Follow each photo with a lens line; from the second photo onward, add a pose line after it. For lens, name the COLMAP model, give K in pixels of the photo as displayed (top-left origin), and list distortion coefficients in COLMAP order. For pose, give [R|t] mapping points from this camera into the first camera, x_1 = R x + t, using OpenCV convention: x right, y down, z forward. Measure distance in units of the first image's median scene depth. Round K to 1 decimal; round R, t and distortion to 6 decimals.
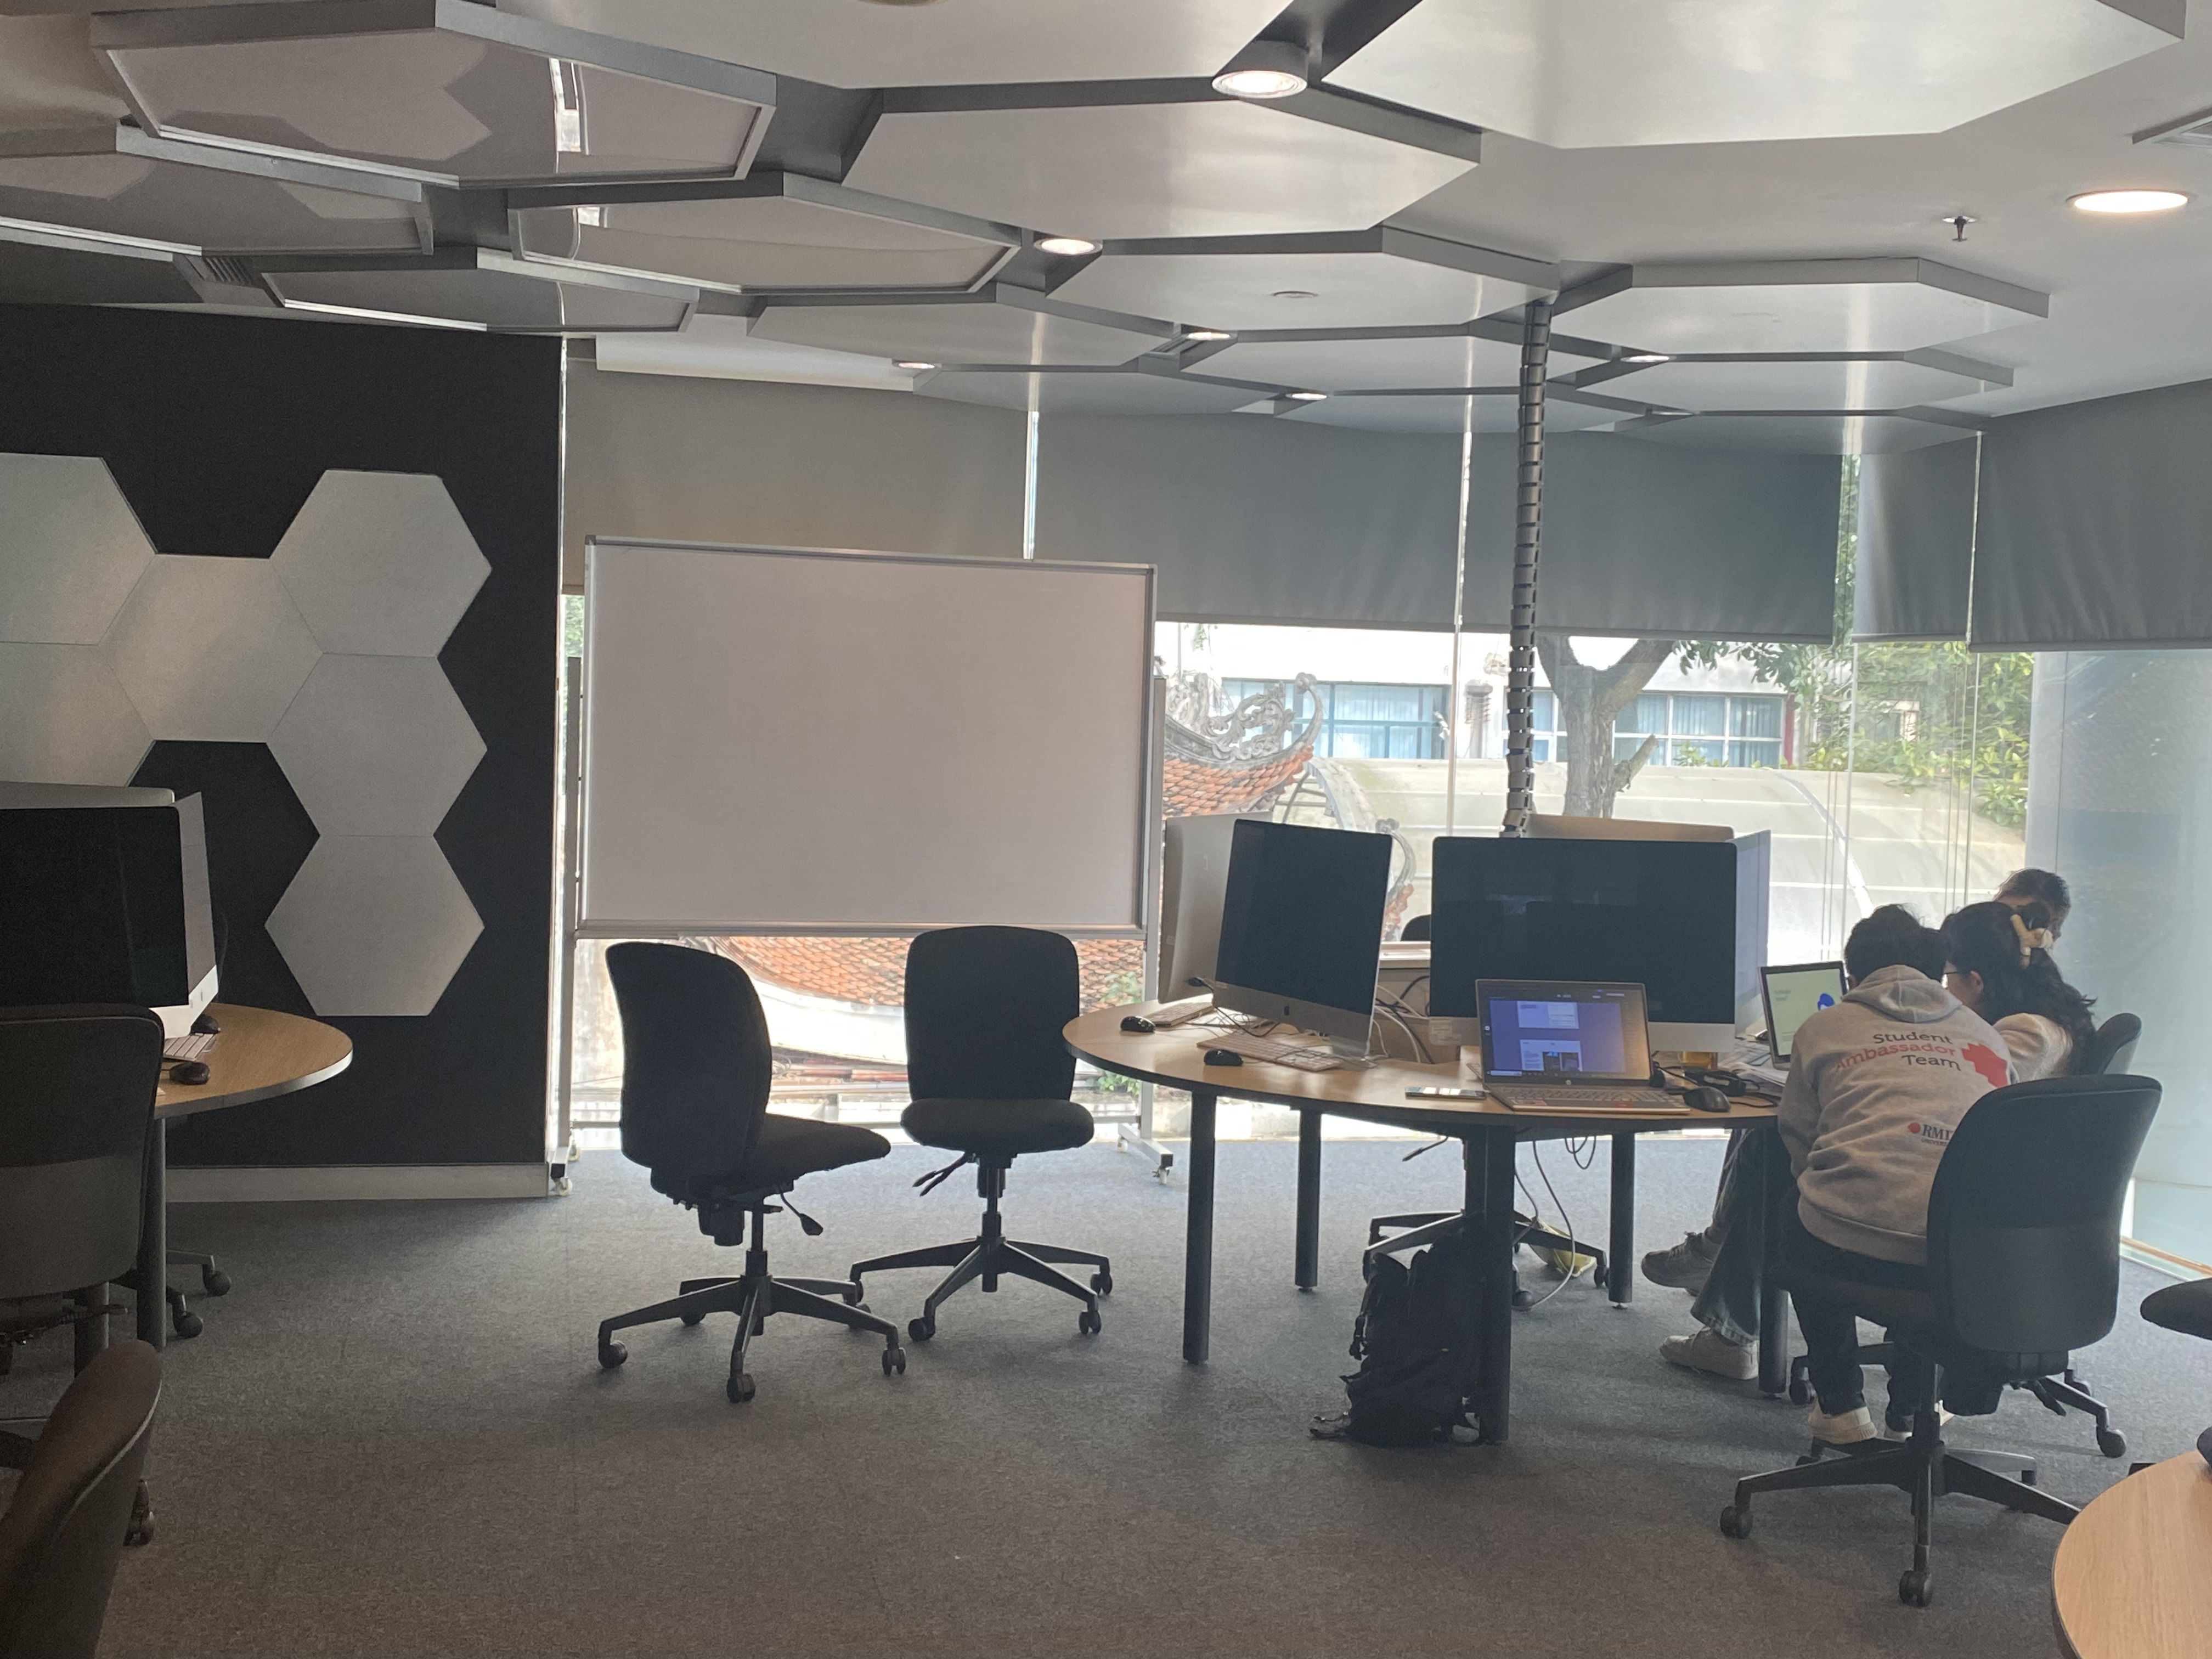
lens RADIAL K [[2499.3, 0, 1105.6], [0, 2499.3, 828.4], [0, 0, 1]] dist [0.004958, 0.000000]
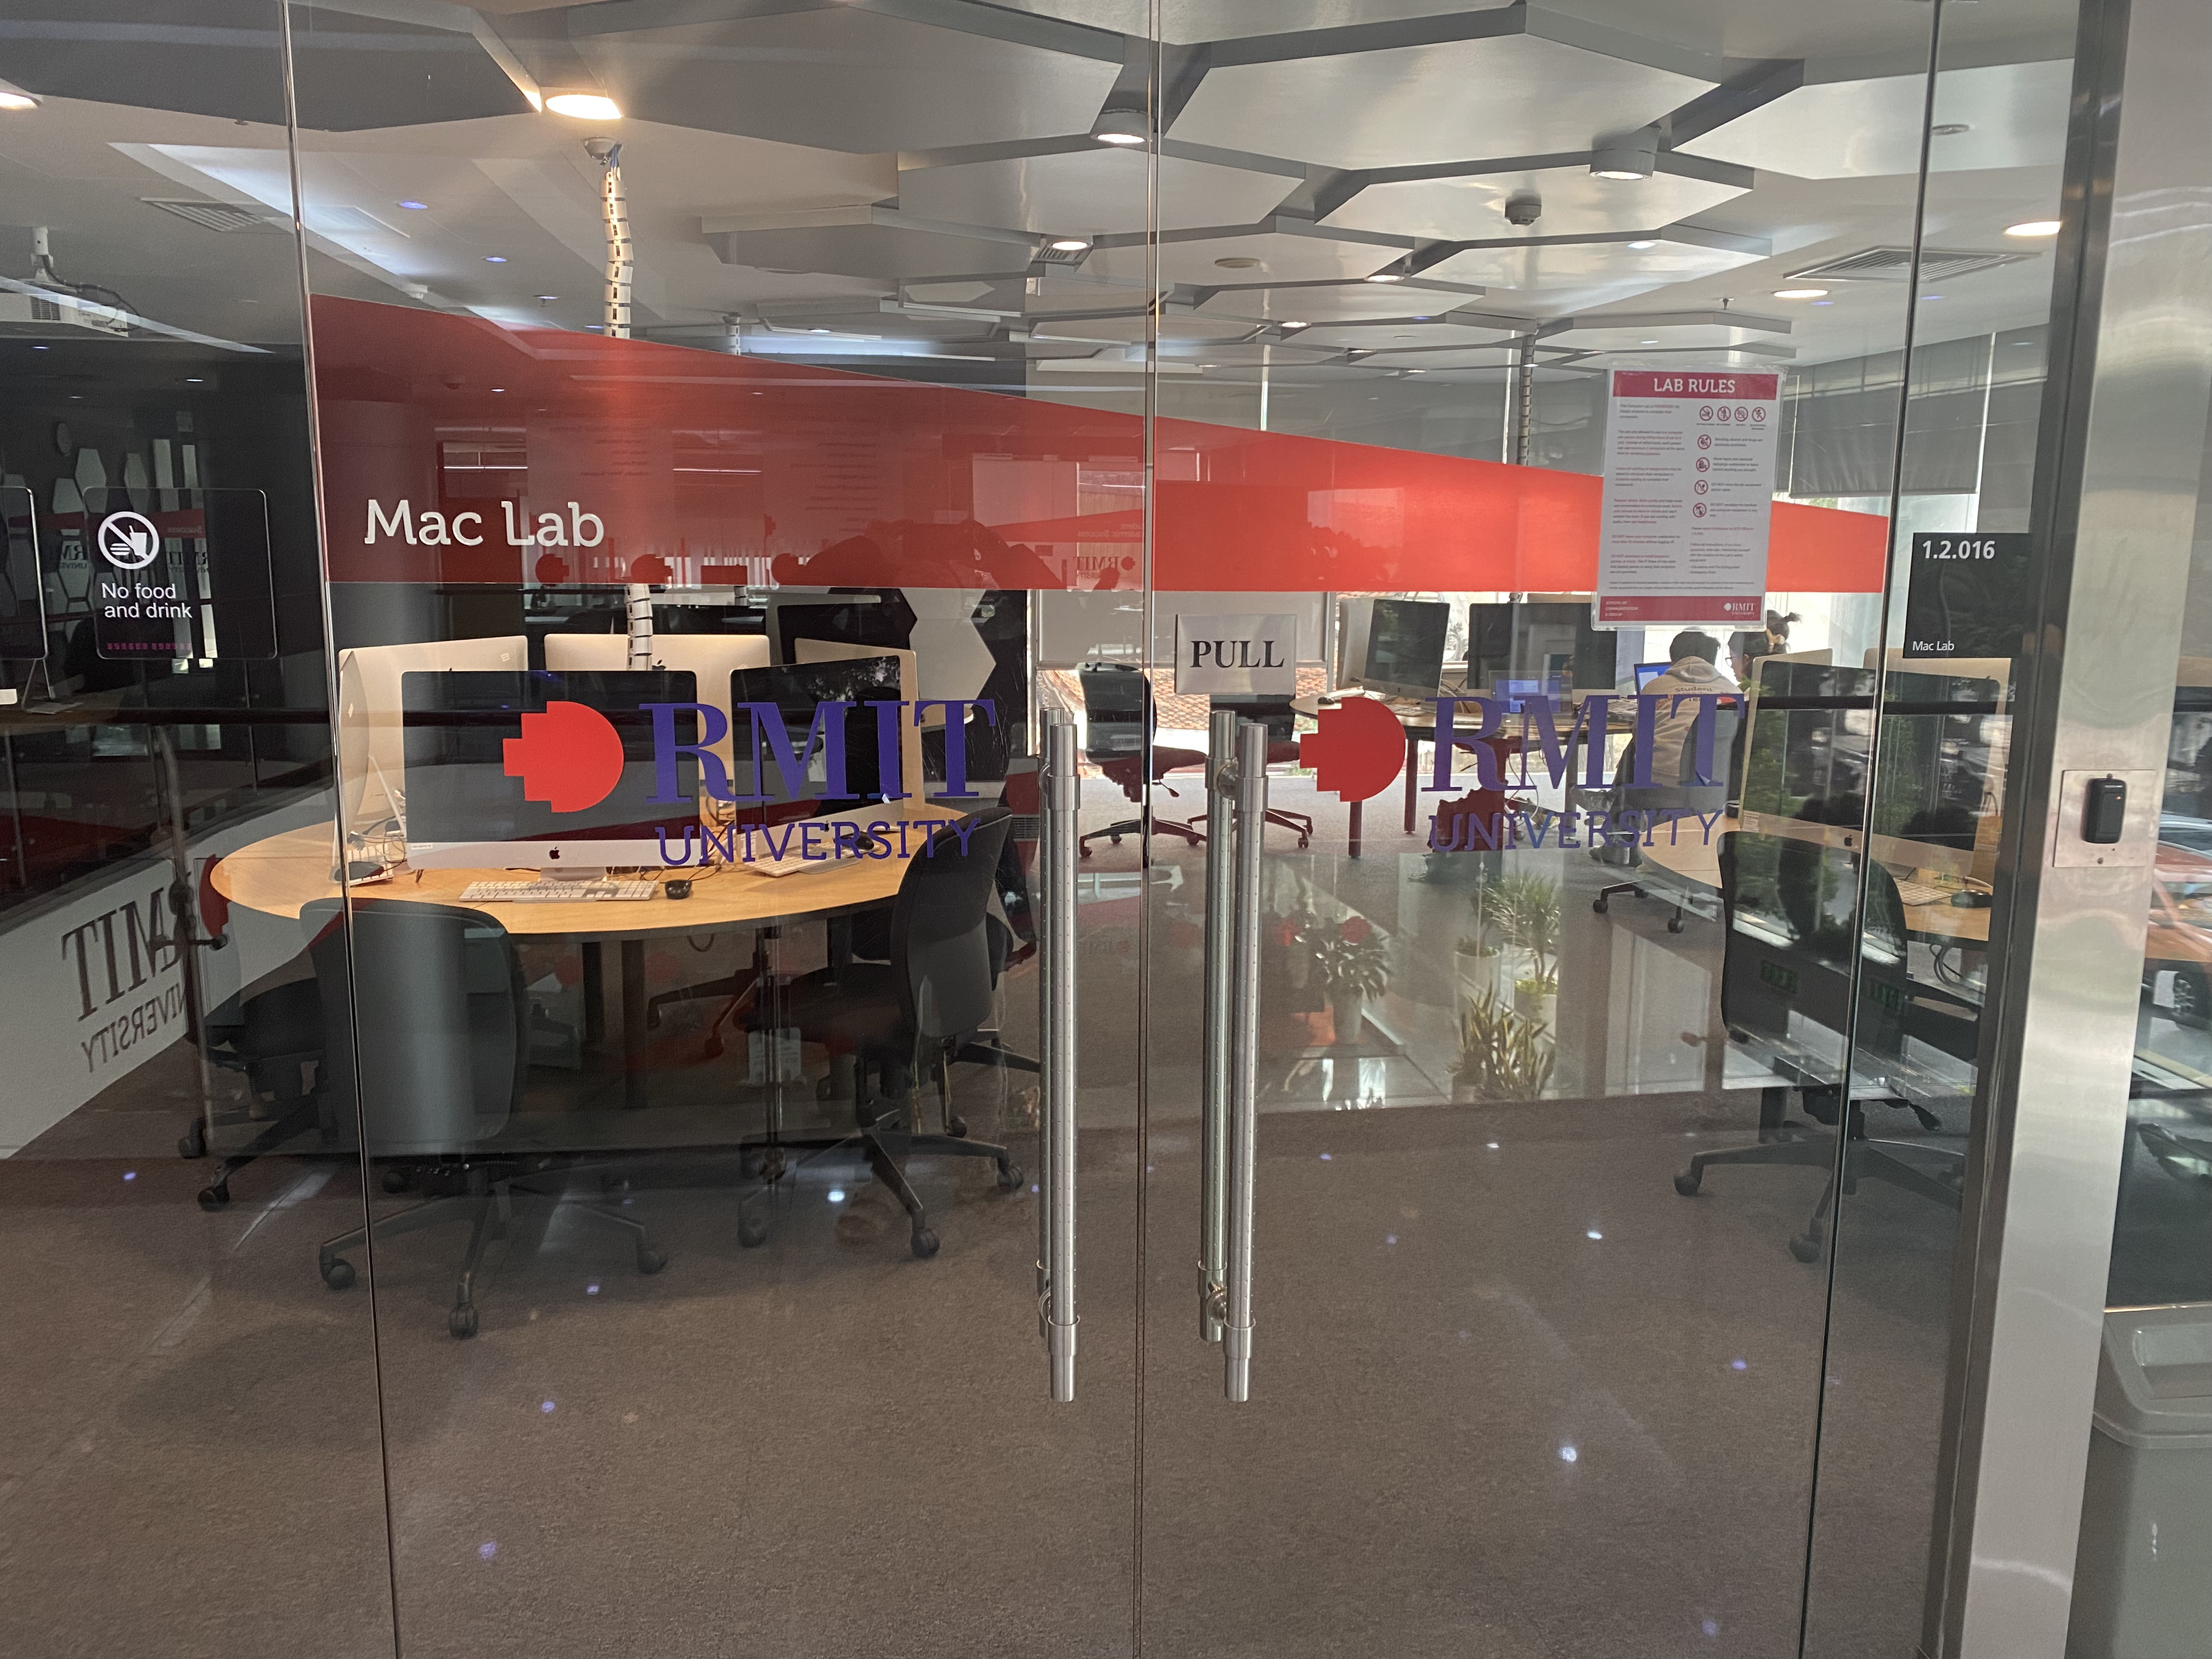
lens RADIAL K [[1694.9, 0, 1064.3], [0, 1694.9, 827.9], [0, 0, 1]] dist [0.017554, -0.012263]
pose [[0.991509, -0.004150, -0.129970, -0.021316], [0.019438, 0.992990, 0.116586, 0.016637], [0.128575, -0.118123, 0.984640, -0.443819]]
